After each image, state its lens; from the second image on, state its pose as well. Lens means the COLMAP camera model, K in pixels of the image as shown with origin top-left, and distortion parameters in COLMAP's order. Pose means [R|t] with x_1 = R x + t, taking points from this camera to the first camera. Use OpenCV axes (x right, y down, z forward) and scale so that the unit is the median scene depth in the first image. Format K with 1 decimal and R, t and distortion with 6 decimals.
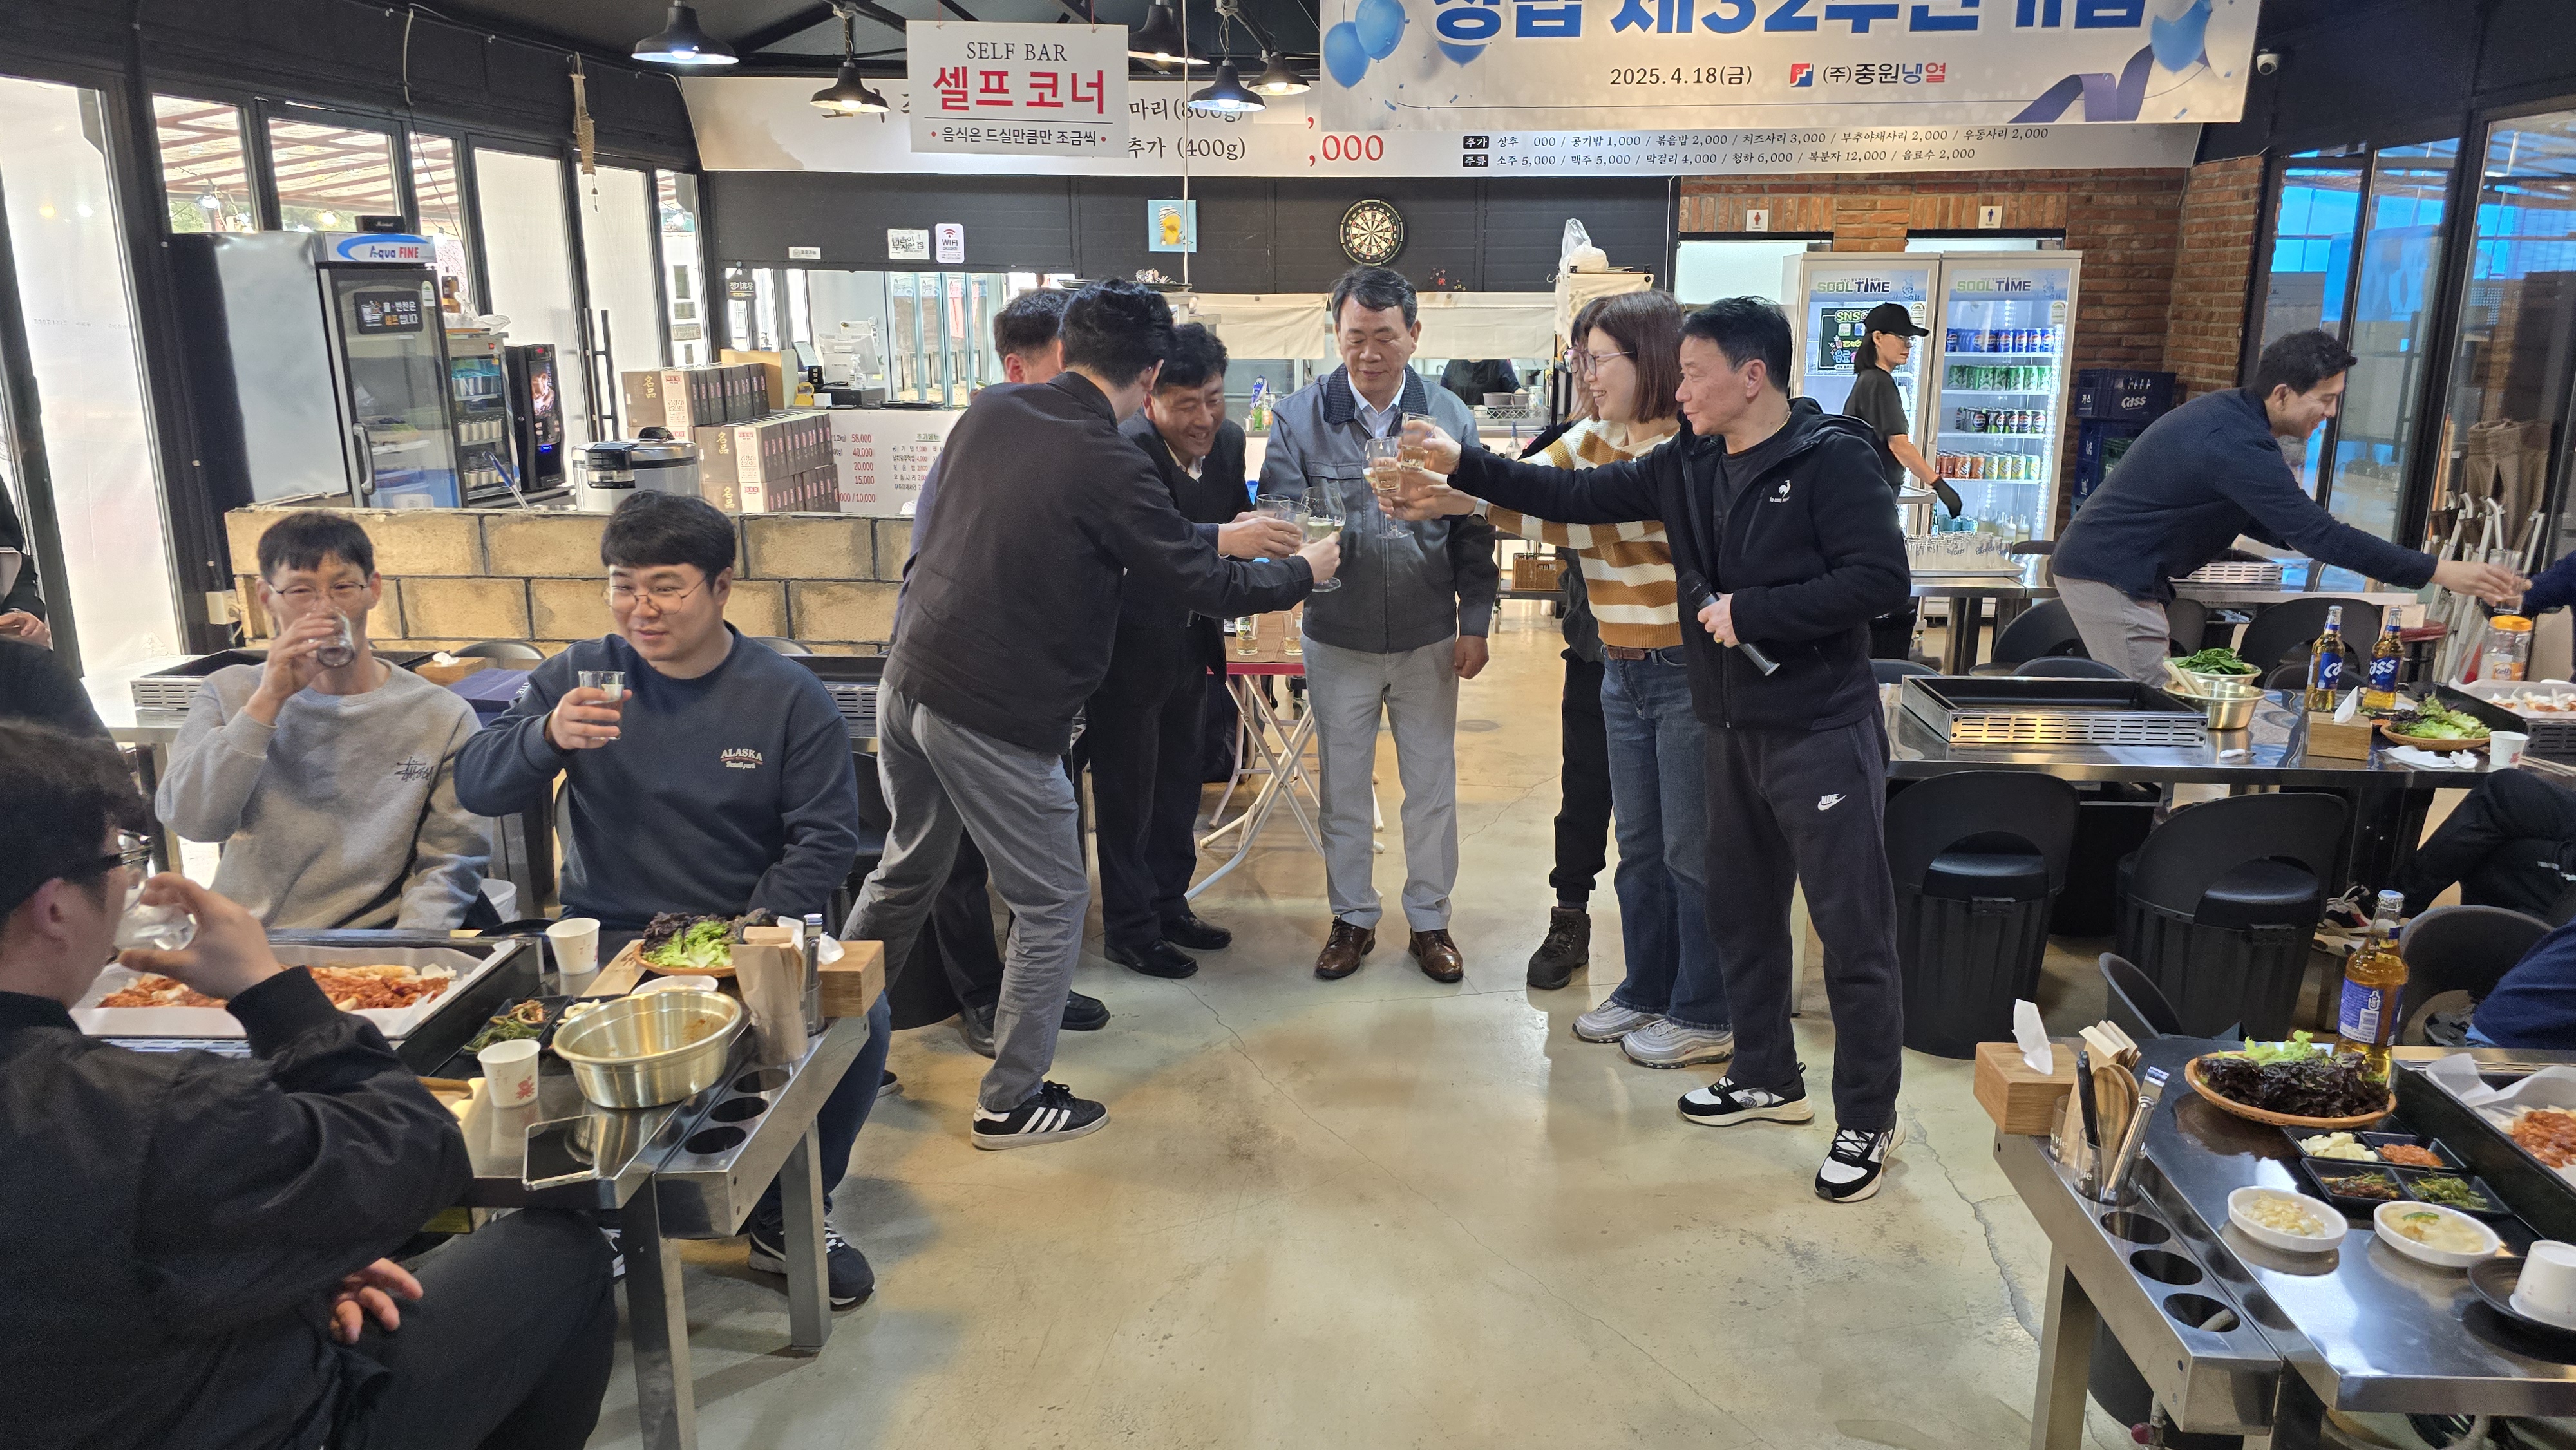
lens RADIAL K [[1772.0, 0, 1333.6], [0, 1772.0, 723.4], [0, 0, 1]] dist [0.058399, -0.066850]
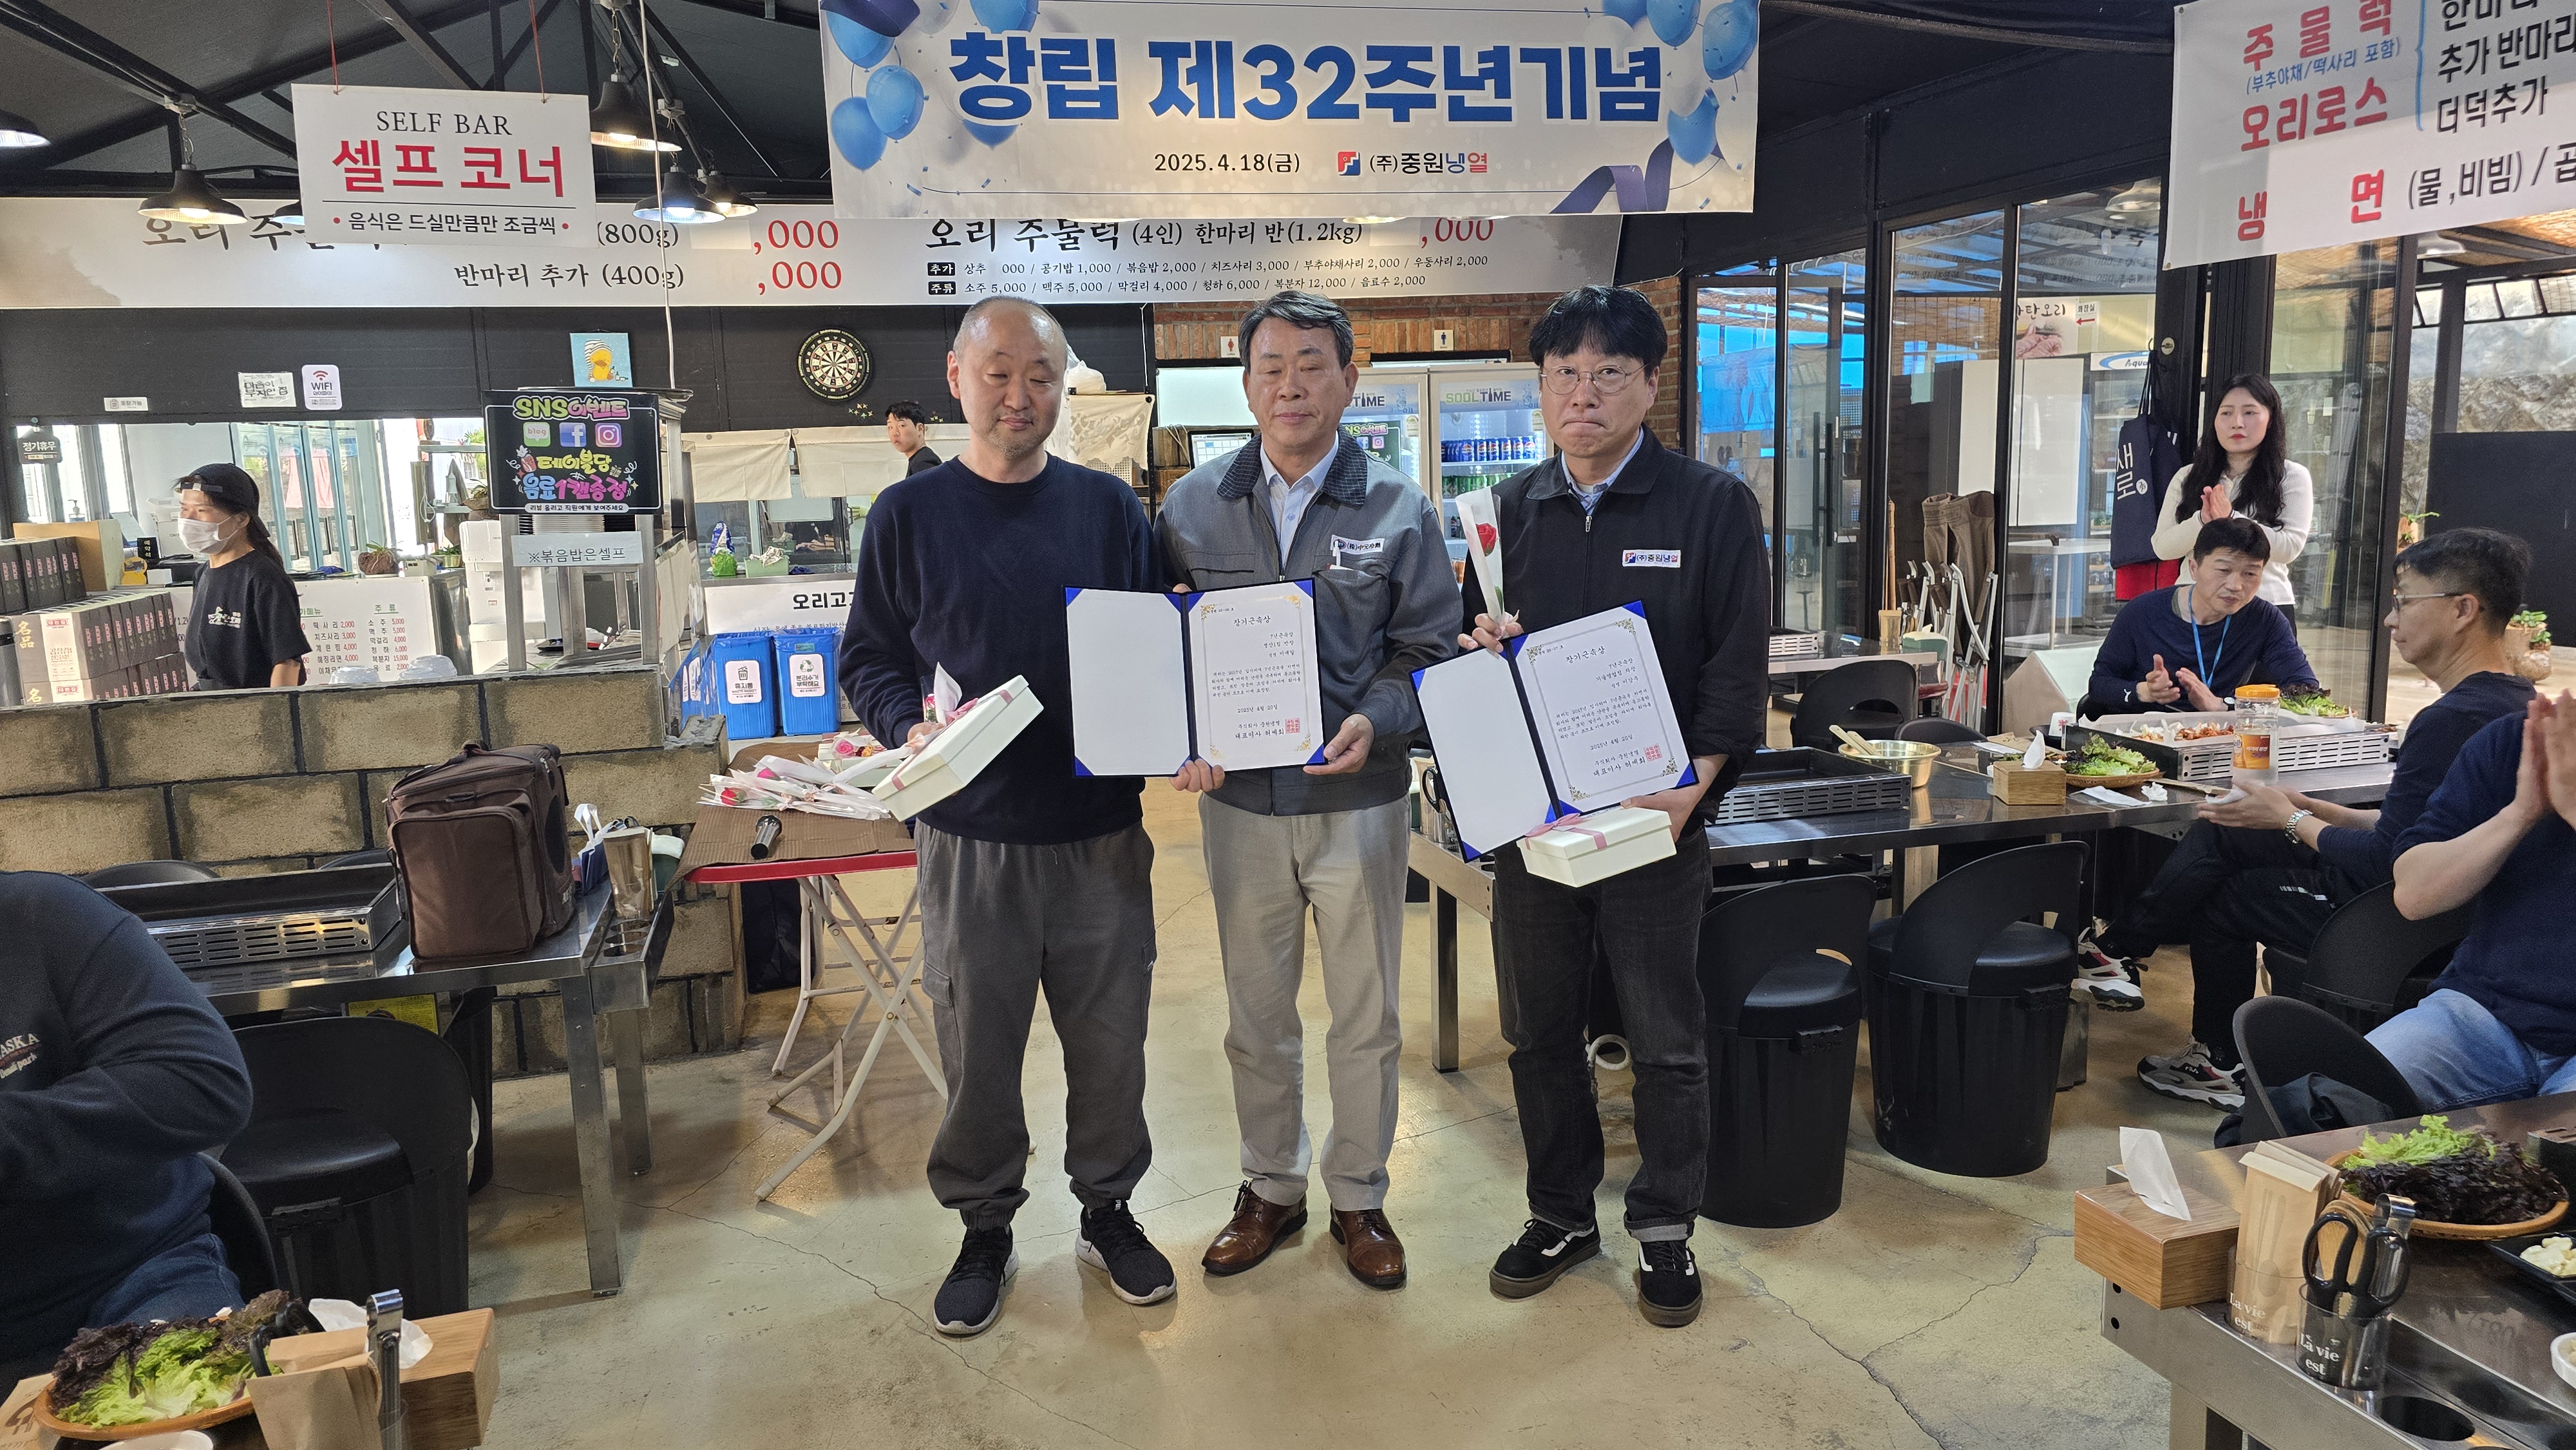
lens RADIAL K [[1728.0, 0, 1290.2], [0, 1728.0, 699.1], [0, 0, 1]] dist [0.057873, -0.059165]
pose [[0.949148, -0.080854, 0.304272, -0.050441], [0.110239, 0.990628, -0.080640, -0.002830], [-0.294900, 0.110081, 0.949166, 0.099864]]
